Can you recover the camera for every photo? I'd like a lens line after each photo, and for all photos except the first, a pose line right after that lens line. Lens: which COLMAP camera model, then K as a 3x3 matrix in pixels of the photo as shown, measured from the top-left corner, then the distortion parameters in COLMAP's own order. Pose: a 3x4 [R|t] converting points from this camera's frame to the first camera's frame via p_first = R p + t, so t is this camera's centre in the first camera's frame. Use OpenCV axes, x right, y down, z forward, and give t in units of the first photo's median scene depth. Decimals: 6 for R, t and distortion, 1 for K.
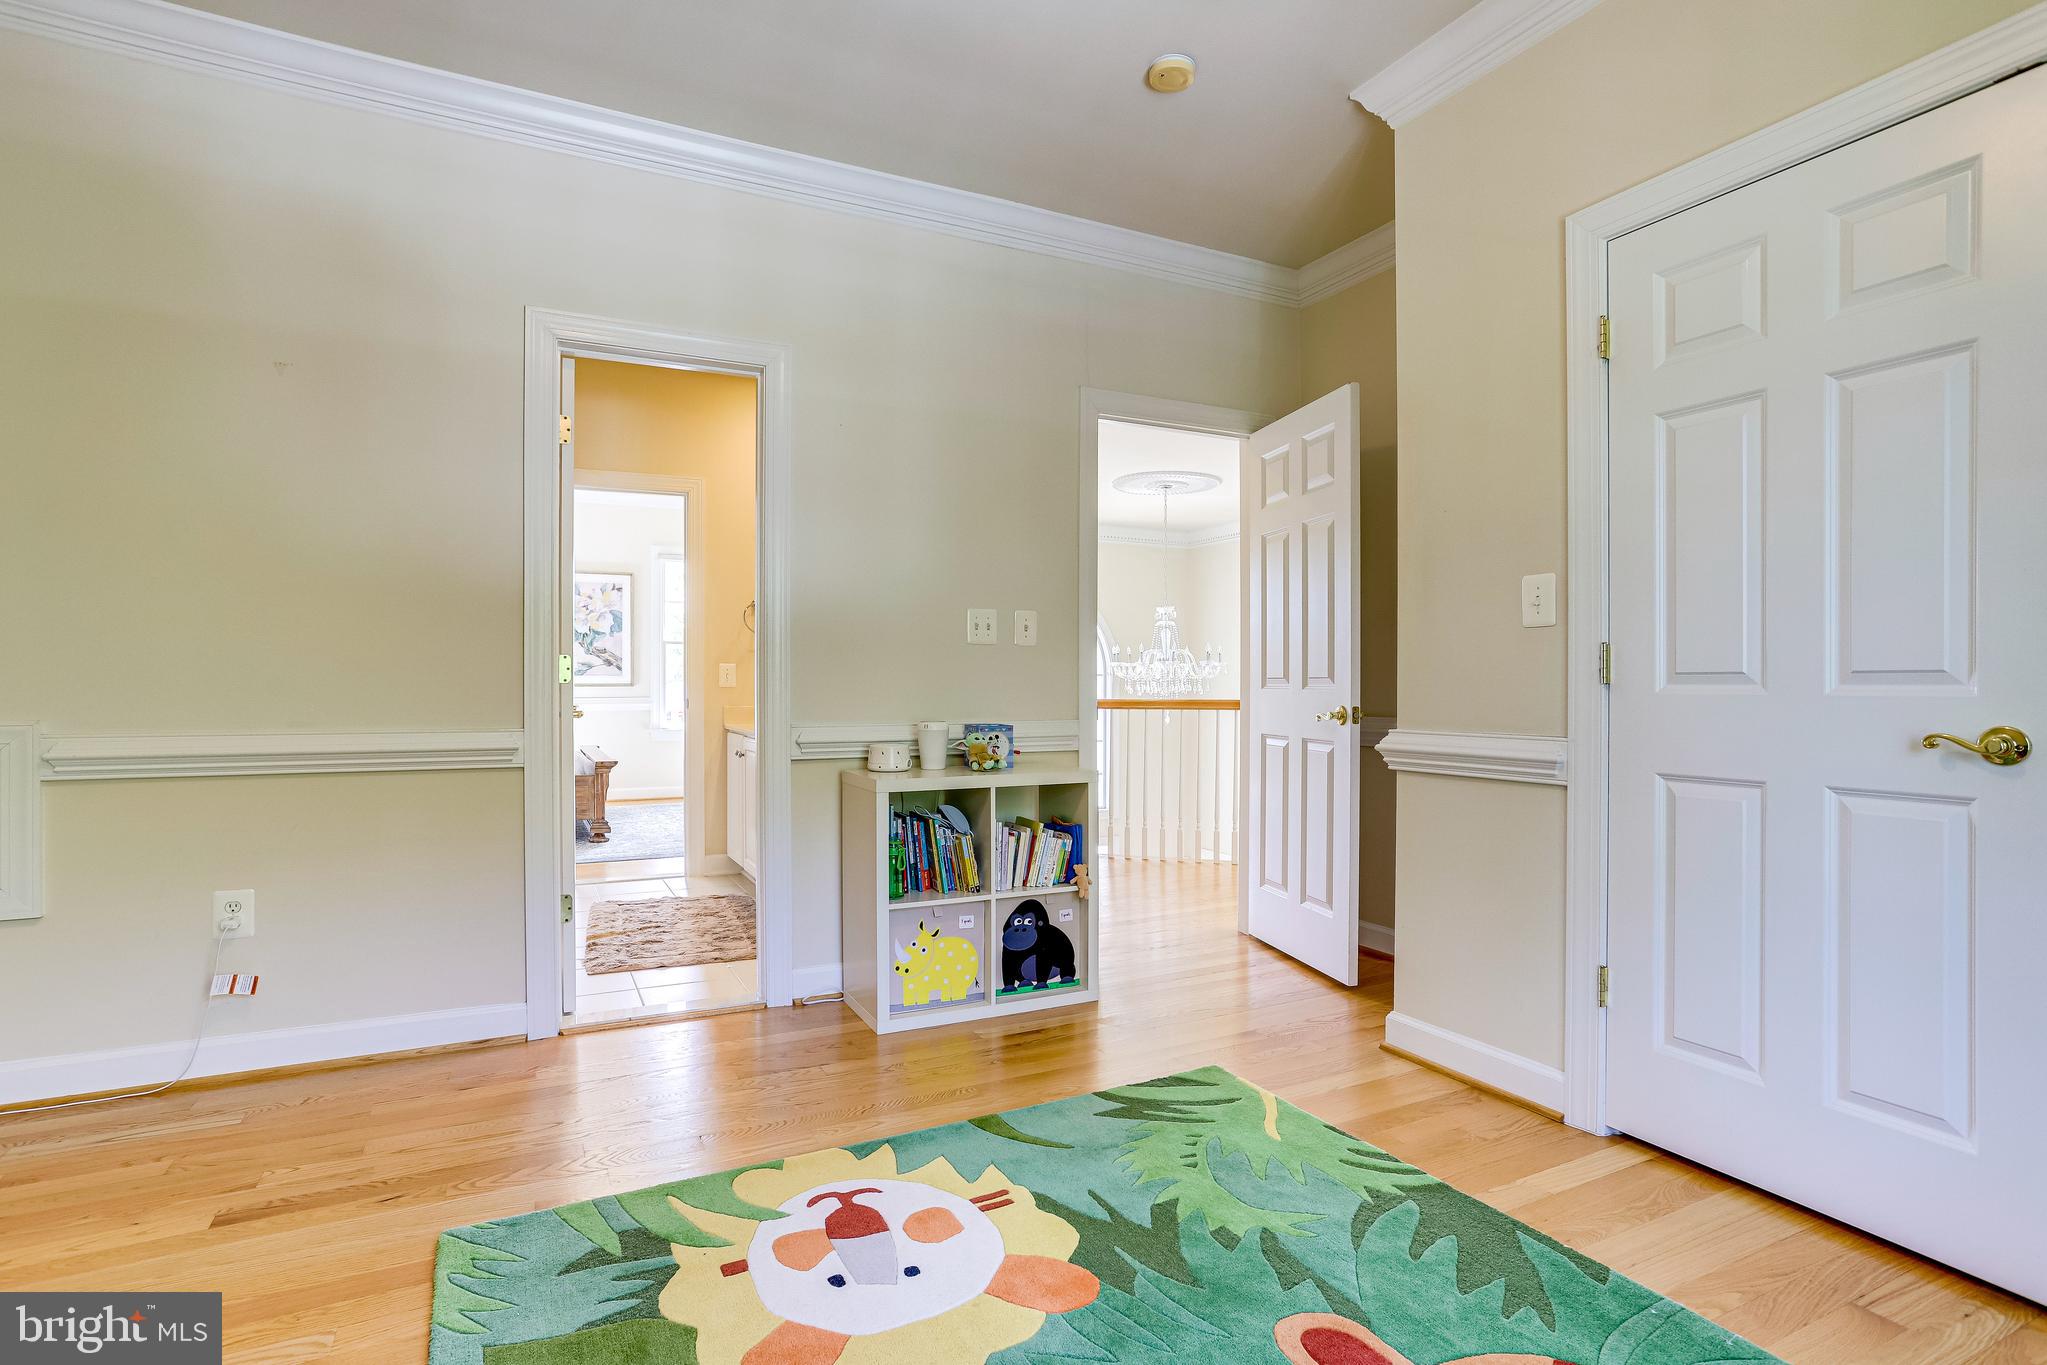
lens RADIAL K [[996.0, 0, 1011.4], [0, 996.0, 675.9], [0, 0, 1]] dist [-0.051533, 0.030535]
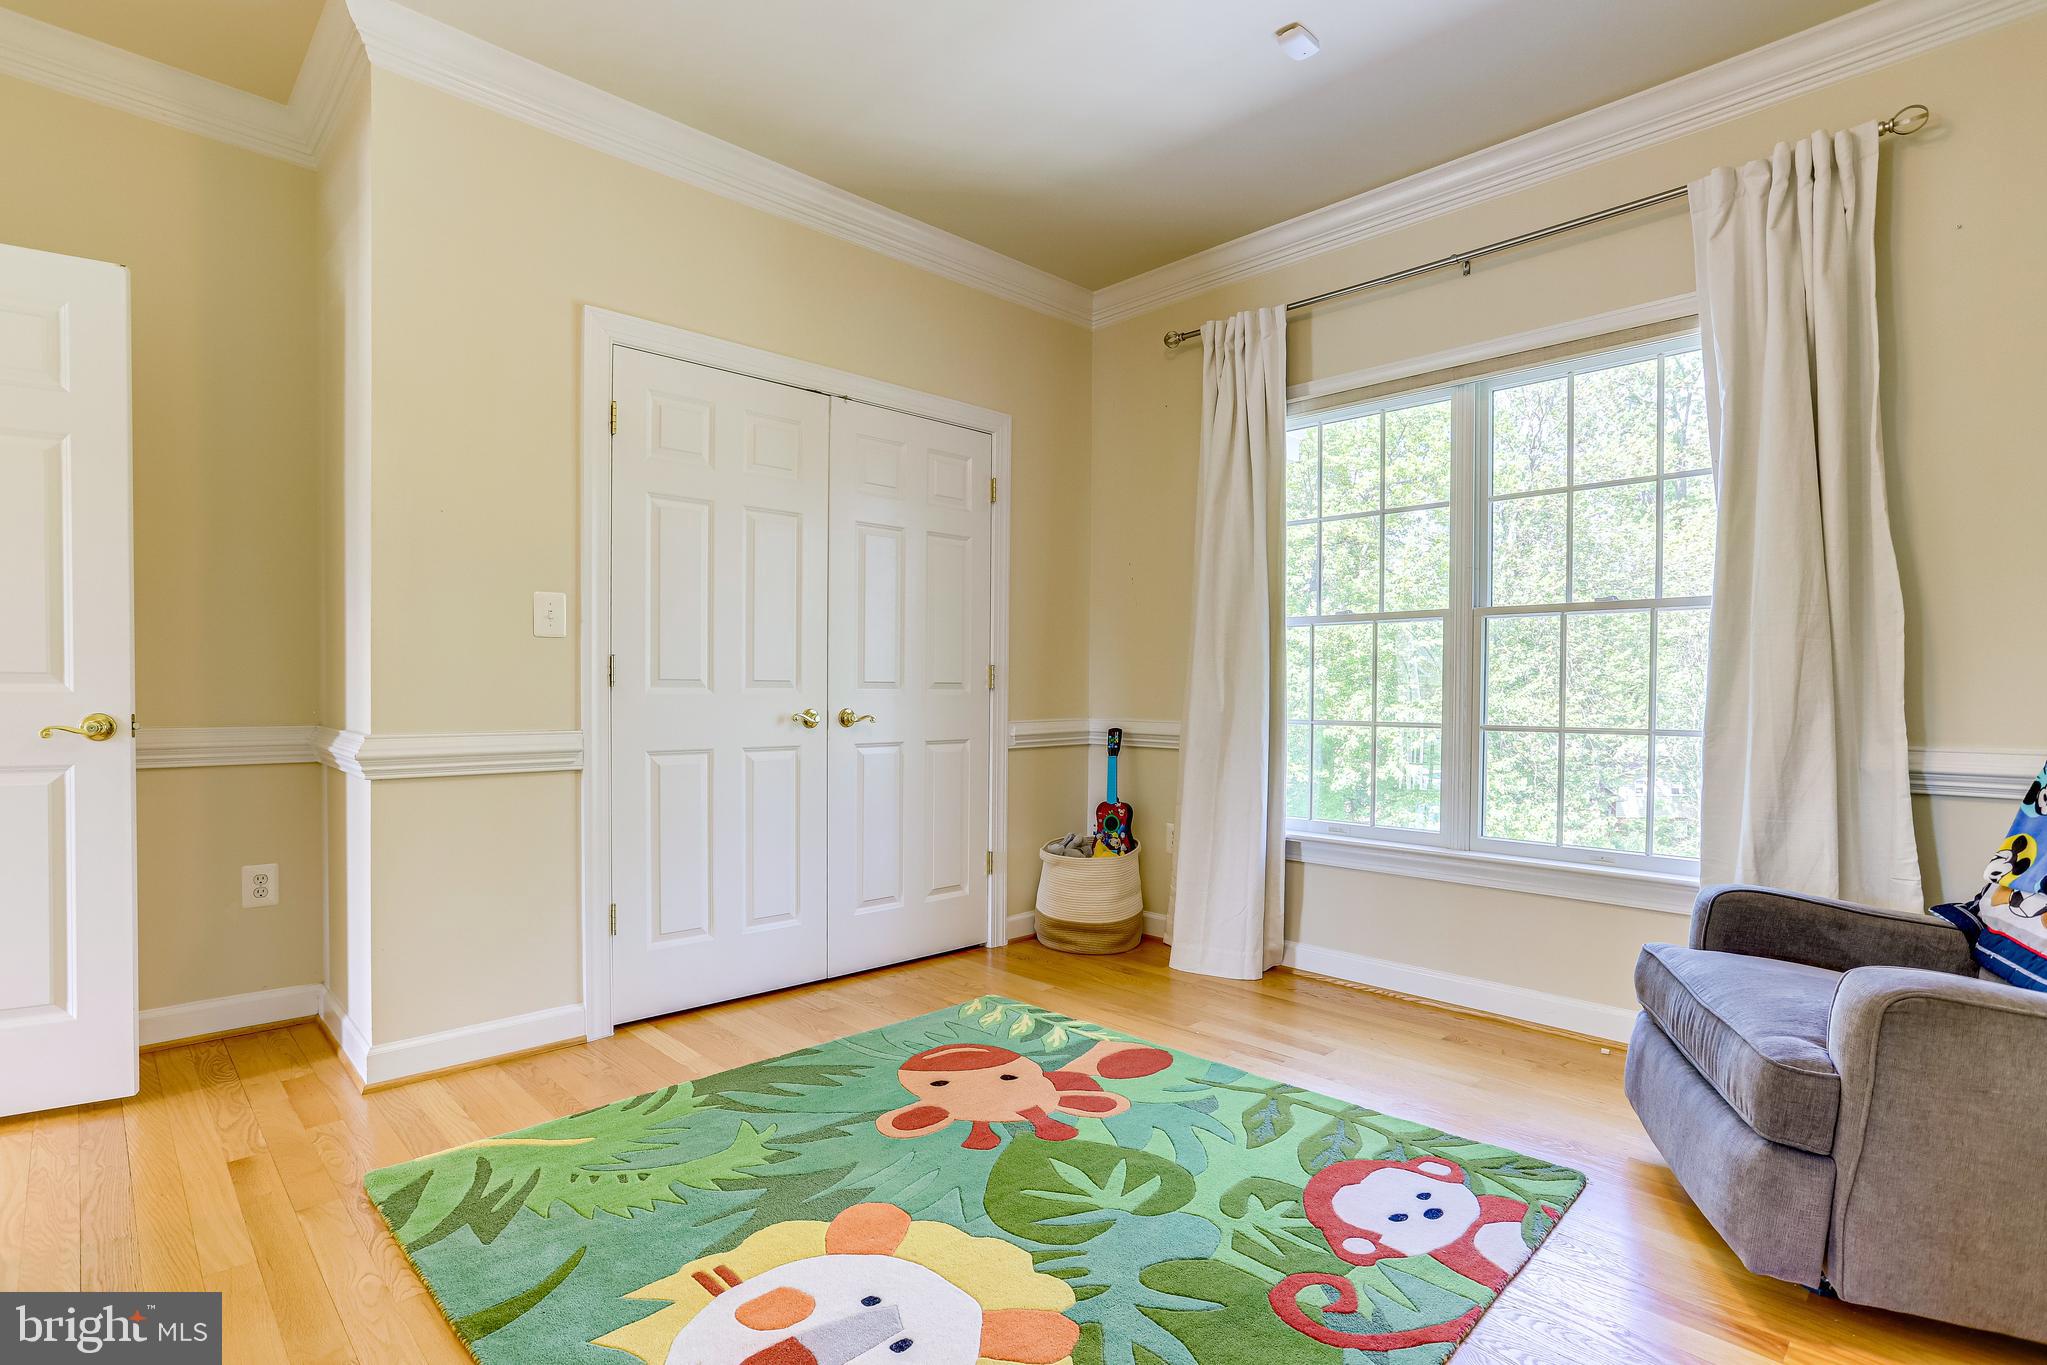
lens RADIAL K [[997.3, 0, 1014.2], [0, 997.3, 710.5], [0, 0, 1]] dist [-0.065528, 0.032861]
pose [[-0.299188, -0.018822, 0.954008, -0.912622], [-0.013238, 0.999791, 0.015574, 0.013528], [-0.954102, -0.007969, -0.299375, 1.014938]]
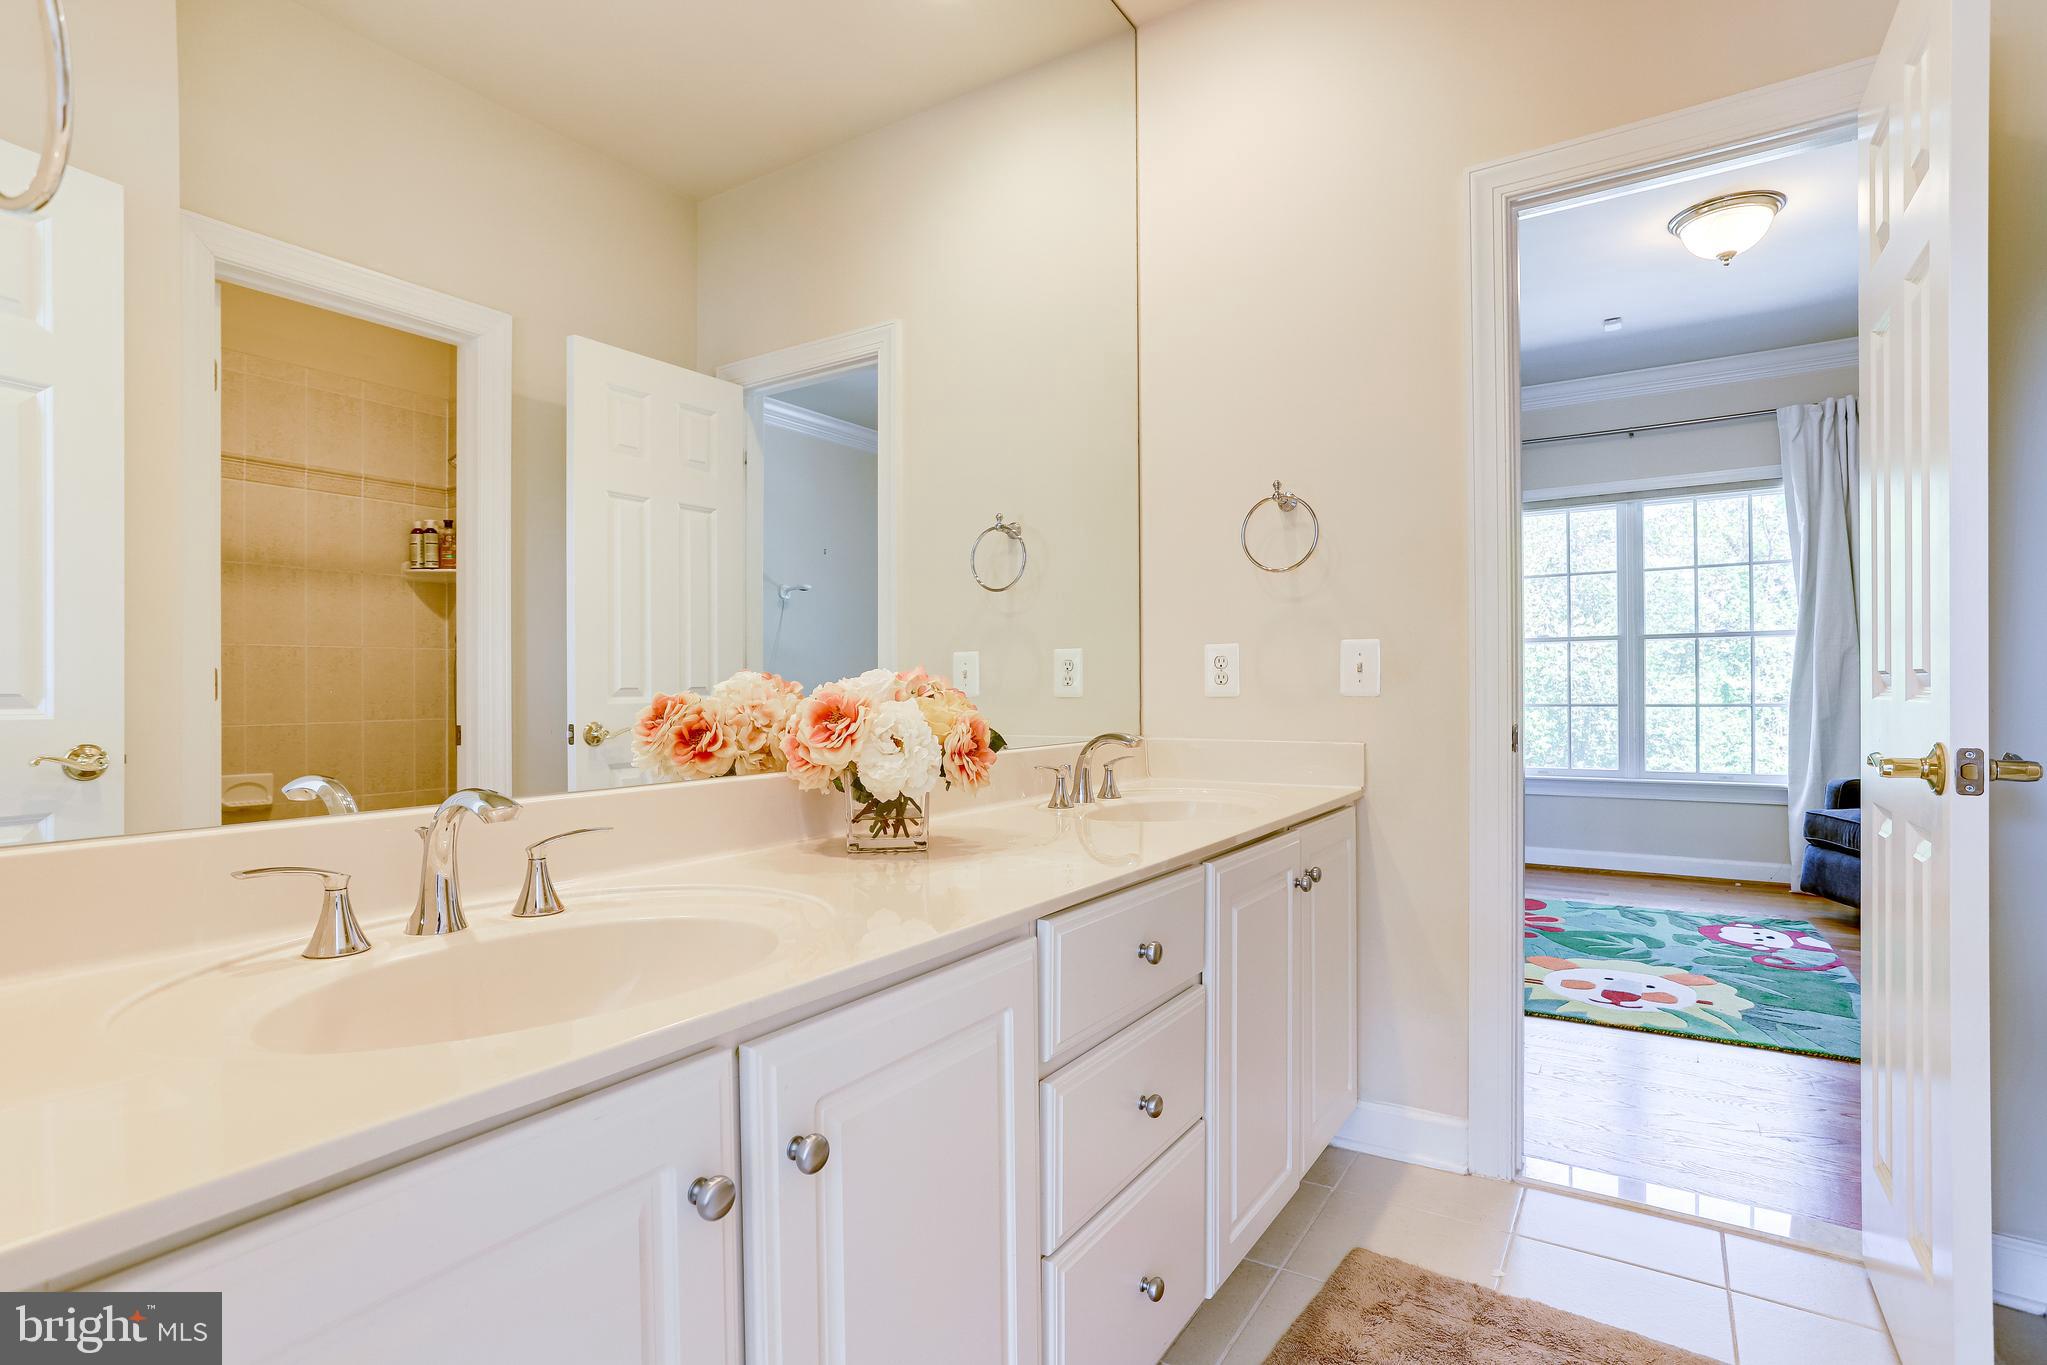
lens RADIAL K [[989.0, 0, 1019.0], [0, 989.0, 685.3], [0, 0, 1]] dist [-0.054710, 0.029889]
pose [[-0.503411, 0.007061, 0.864018, -1.059801], [-0.001496, 0.999958, -0.009044, 0.027632], [-0.864046, -0.005845, -0.503380, 2.658468]]
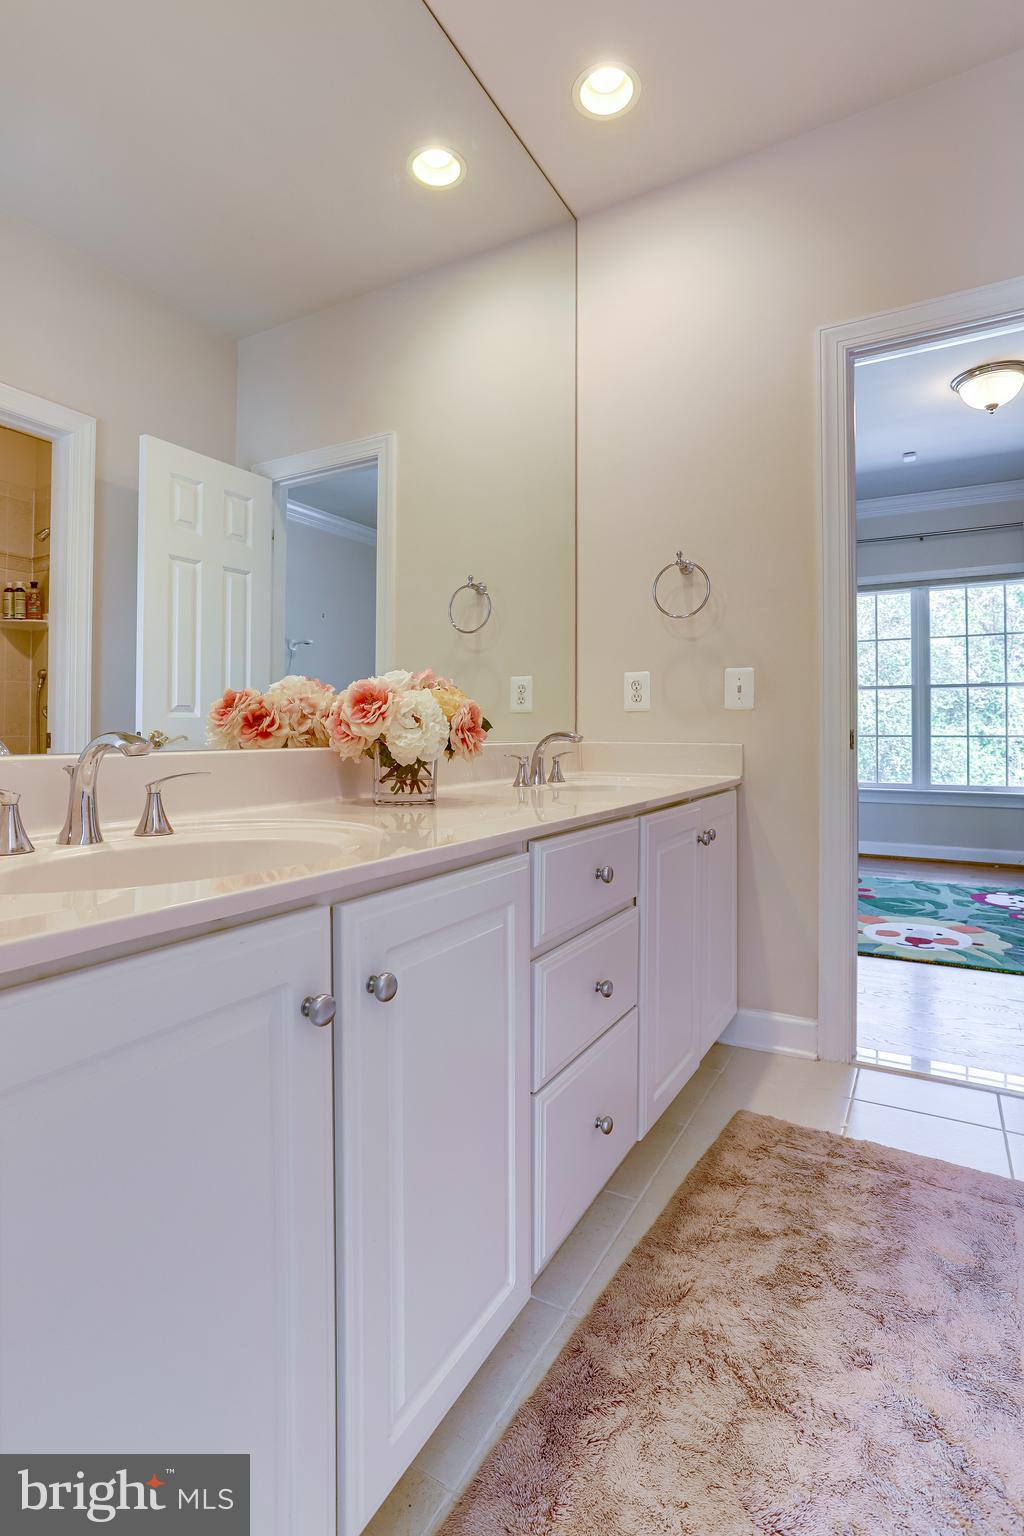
lens RADIAL K [[748.9, 0, 502.6], [0, 748.9, 717.1], [0, 0, 1]] dist [-0.049283, 0.018267]
pose [[-0.548362, 0.012546, 0.836147, -1.053491], [-0.010717, 0.999700, -0.022028, 0.063034], [-0.836173, -0.021040, -0.548063, 2.691973]]
